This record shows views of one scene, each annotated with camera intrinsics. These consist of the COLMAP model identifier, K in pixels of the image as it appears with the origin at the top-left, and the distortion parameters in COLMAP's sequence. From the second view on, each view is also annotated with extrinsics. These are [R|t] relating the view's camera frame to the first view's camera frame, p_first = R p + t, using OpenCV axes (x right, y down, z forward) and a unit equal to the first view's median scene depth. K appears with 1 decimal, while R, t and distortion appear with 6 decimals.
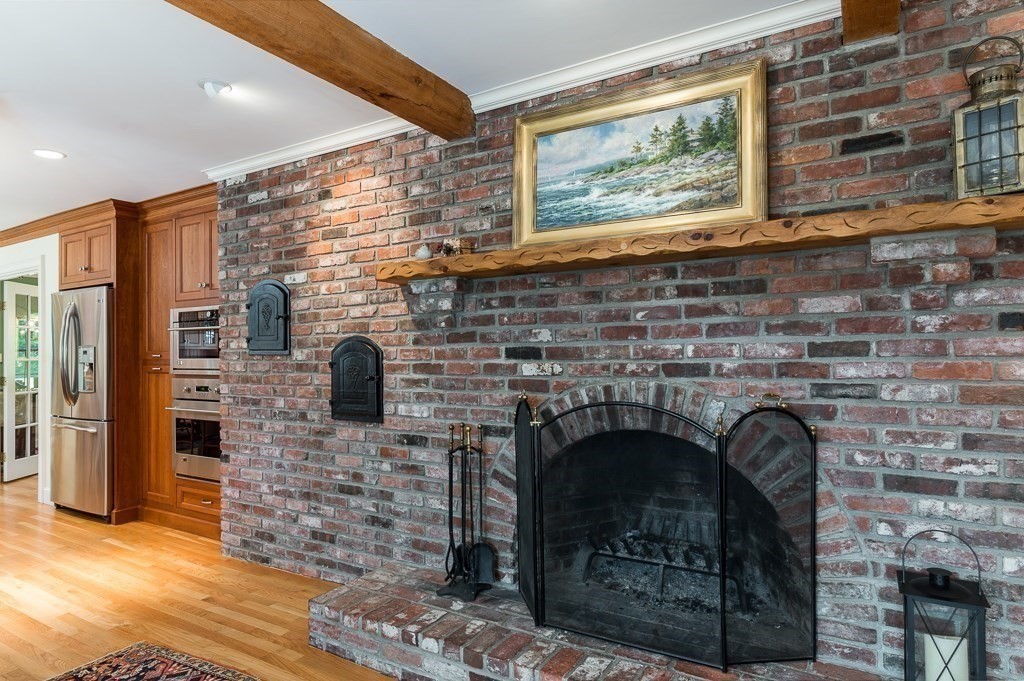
lens RADIAL K [[589.2, 0, 512.0], [0, 589.2, 340.5], [0, 0, 1]] dist [-0.001110, 0.000179]
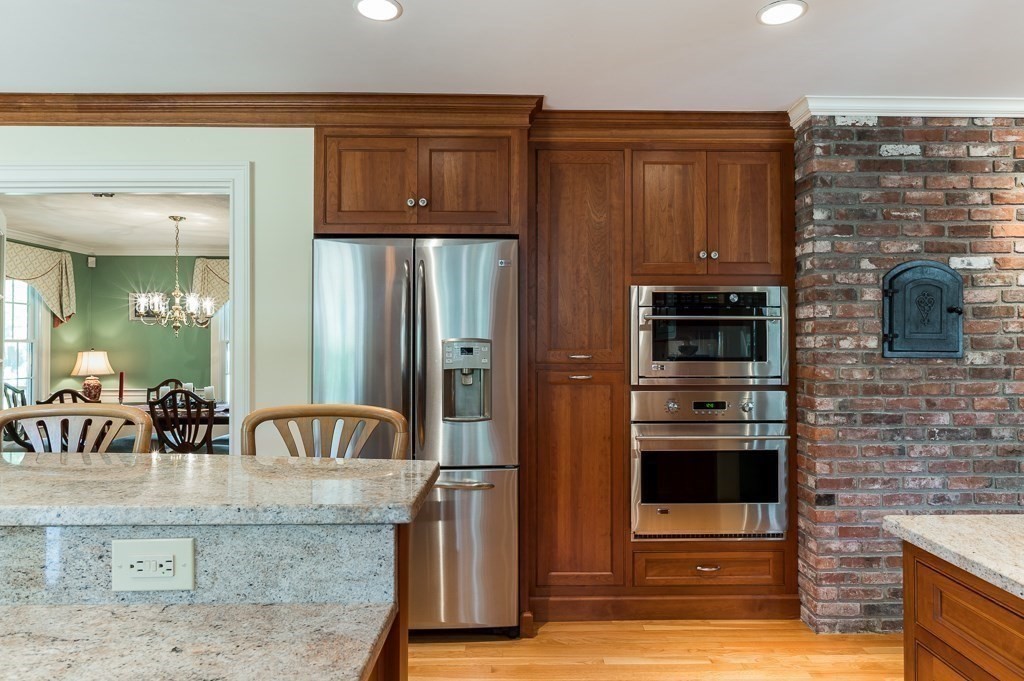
lens RADIAL K [[589.2, 0, 512.0], [0, 589.2, 340.5], [0, 0, 1]] dist [-0.001110, 0.000179]
pose [[0.846253, 0.018401, 0.532463, -1.279545], [-0.019387, 0.999805, -0.003739, 0.015334], [-0.532428, -0.007158, 0.846445, 0.631890]]
